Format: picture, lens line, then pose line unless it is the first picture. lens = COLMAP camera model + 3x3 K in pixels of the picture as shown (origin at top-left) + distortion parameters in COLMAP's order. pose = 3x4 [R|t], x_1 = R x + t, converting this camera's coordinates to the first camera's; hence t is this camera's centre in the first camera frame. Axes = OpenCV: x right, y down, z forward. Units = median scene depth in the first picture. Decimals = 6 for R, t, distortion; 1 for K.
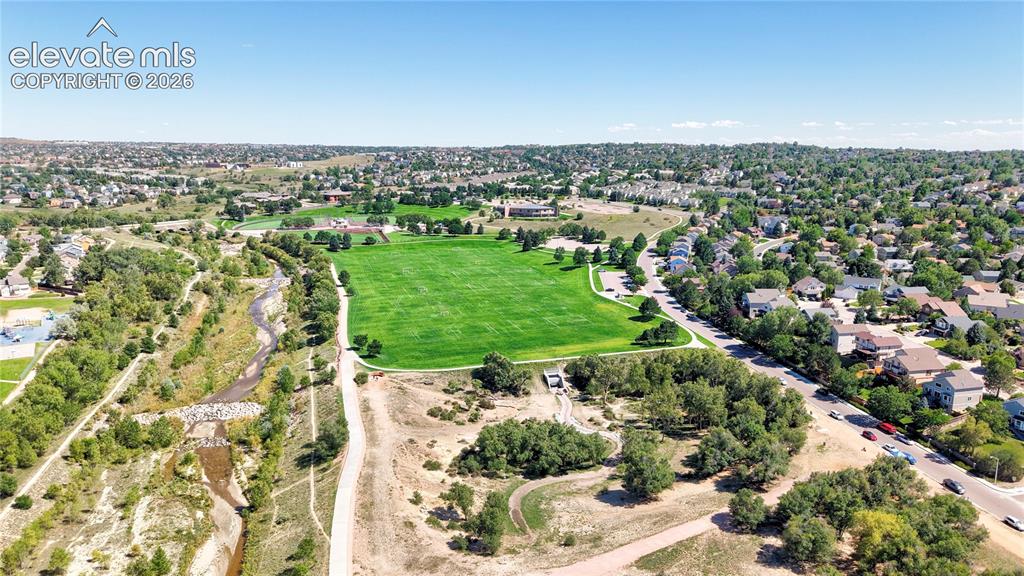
lens RADIAL K [[681.5, 0, 523.1], [0, 681.5, 293.8], [0, 0, 1]] dist [0.023144, -0.022828]
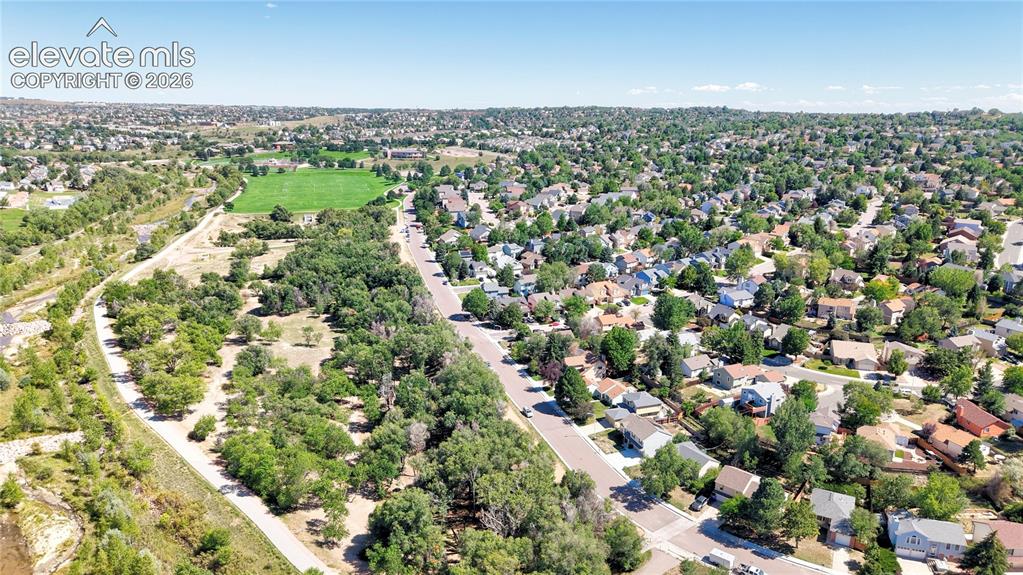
lens RADIAL K [[680.9, 0, 529.6], [0, 680.9, 289.6], [0, 0, 1]] dist [0.023144, -0.022828]
pose [[0.999812, 0.008785, -0.017286, 0.239219], [-0.007985, 0.998917, 0.045843, 0.075647], [0.017670, -0.045696, 0.998799, -0.350490]]
